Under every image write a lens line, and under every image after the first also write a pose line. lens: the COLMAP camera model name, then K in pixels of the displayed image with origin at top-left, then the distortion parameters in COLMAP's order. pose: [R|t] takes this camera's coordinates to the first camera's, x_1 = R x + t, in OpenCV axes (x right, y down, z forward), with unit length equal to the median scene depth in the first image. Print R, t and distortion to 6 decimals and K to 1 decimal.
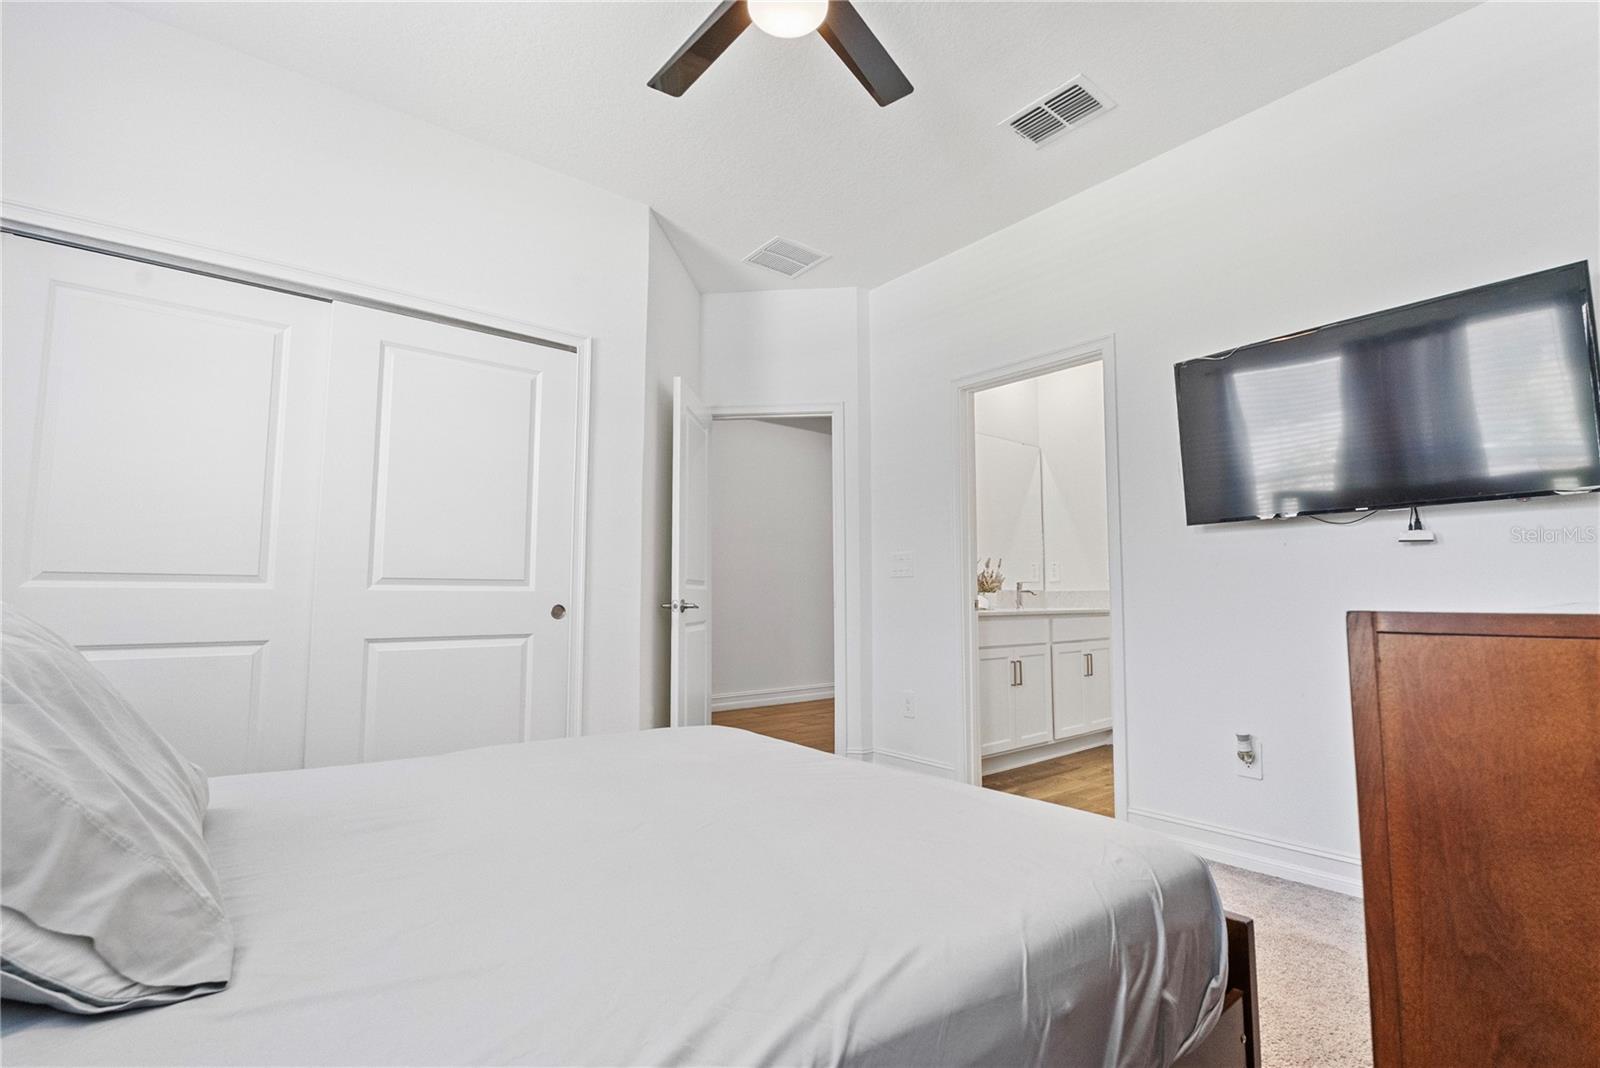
lens RADIAL K [[701.2, 0, 800.0], [0, 701.2, 534.0], [0, 0, 1]] dist [-0.004366, 0.000243]
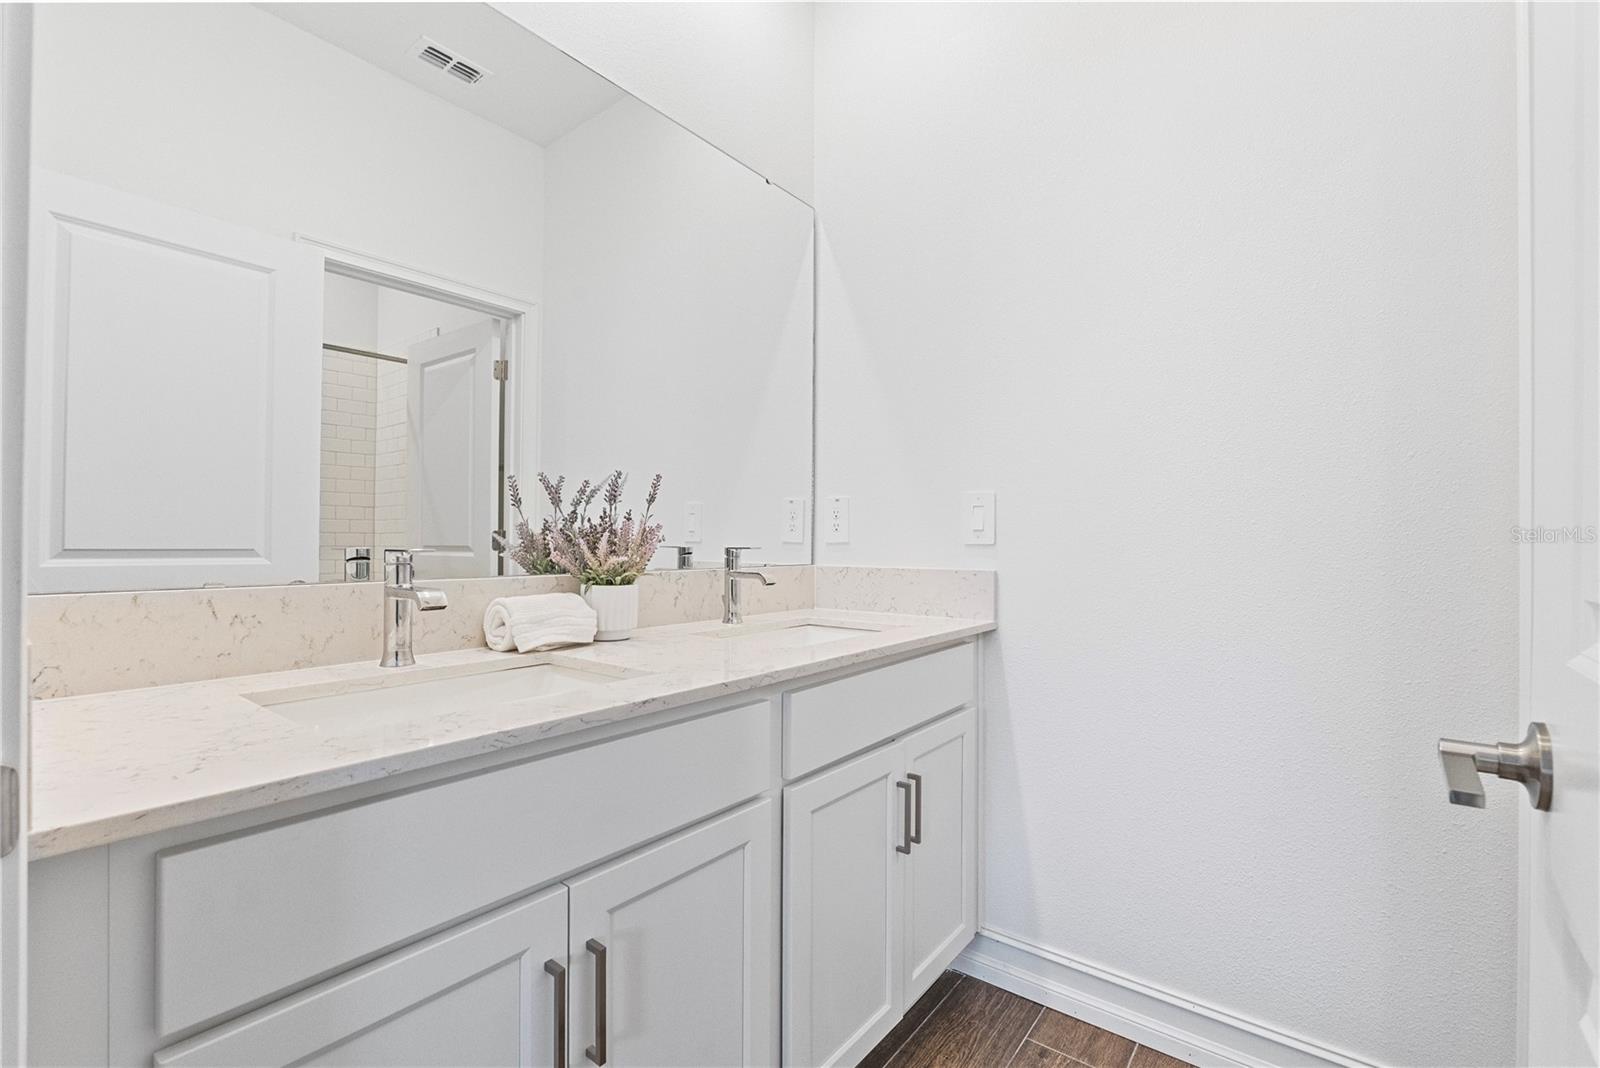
lens RADIAL K [[701.2, 0, 800.0], [0, 701.2, 534.0], [0, 0, 1]] dist [-0.004366, 0.000243]
pose [[0.972137, 0.009358, 0.234226, 0.275514], [-0.027073, 0.996999, 0.072531, 0.036954], [-0.232844, -0.076851, 0.969473, 0.682390]]
